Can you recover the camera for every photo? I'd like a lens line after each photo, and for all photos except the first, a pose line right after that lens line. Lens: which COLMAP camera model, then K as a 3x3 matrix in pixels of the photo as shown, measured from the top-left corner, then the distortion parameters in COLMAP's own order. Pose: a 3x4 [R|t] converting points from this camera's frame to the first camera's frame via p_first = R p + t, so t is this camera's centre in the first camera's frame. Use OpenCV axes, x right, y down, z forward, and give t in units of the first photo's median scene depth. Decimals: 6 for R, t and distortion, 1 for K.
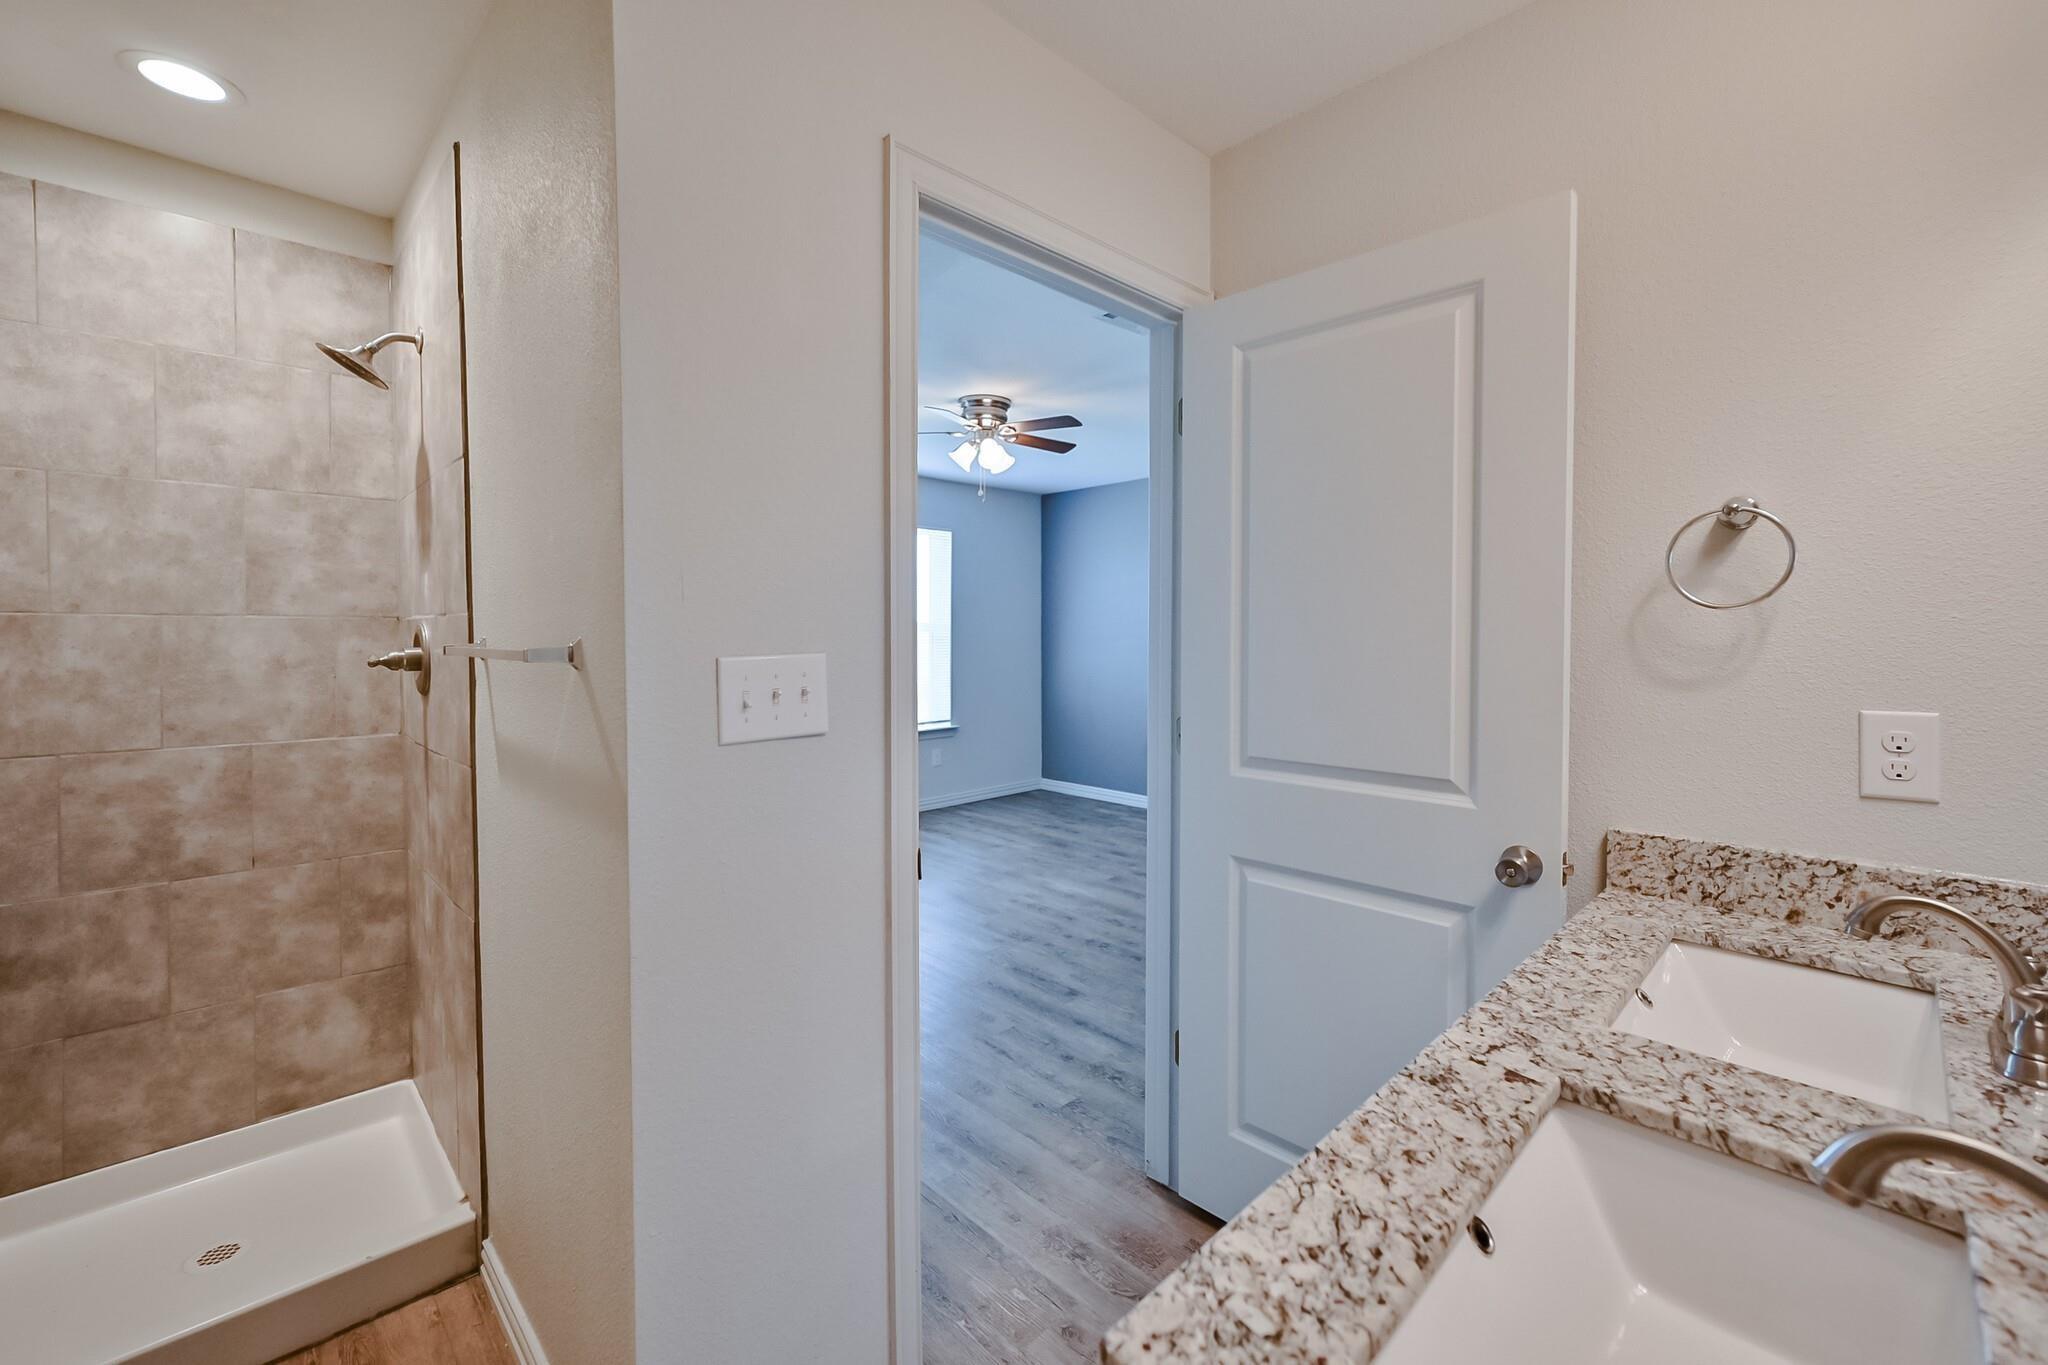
lens RADIAL K [[830.8, 0, 1028.5], [0, 830.8, 672.2], [0, 0, 1]] dist [0.002446, 0.000216]
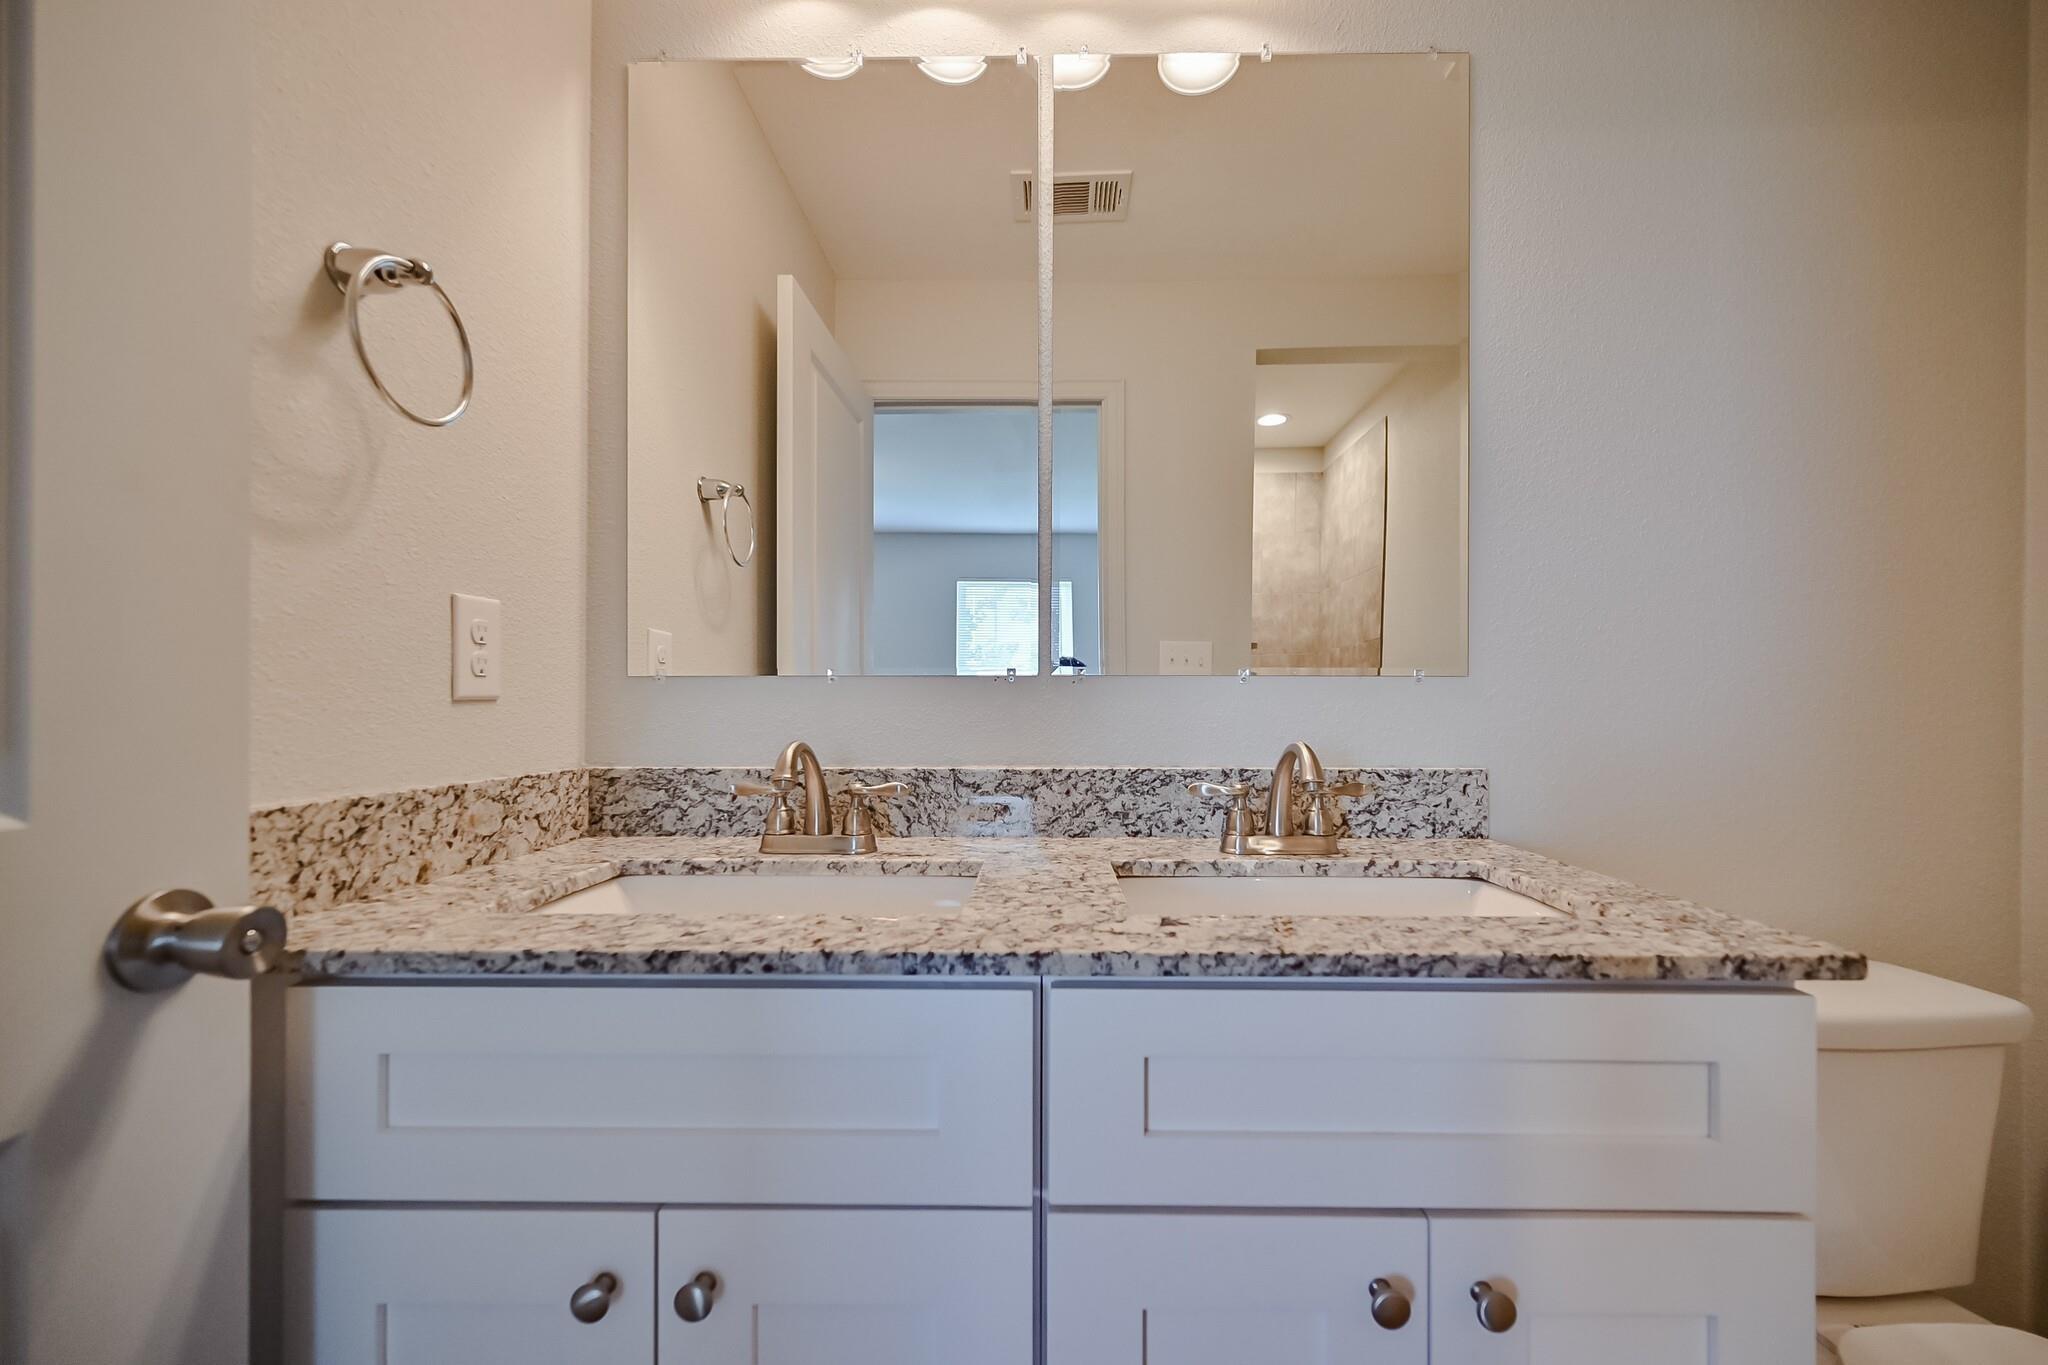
lens RADIAL K [[830.8, 0, 1032.0], [0, 830.8, 704.4], [0, 0, 1]] dist [0.002446, 0.000216]
pose [[-0.707281, 0.003166, 0.706926, 0.035801], [0.032344, 0.999088, 0.027887, 0.143486], [-0.706193, 0.042589, -0.706738, 1.133526]]
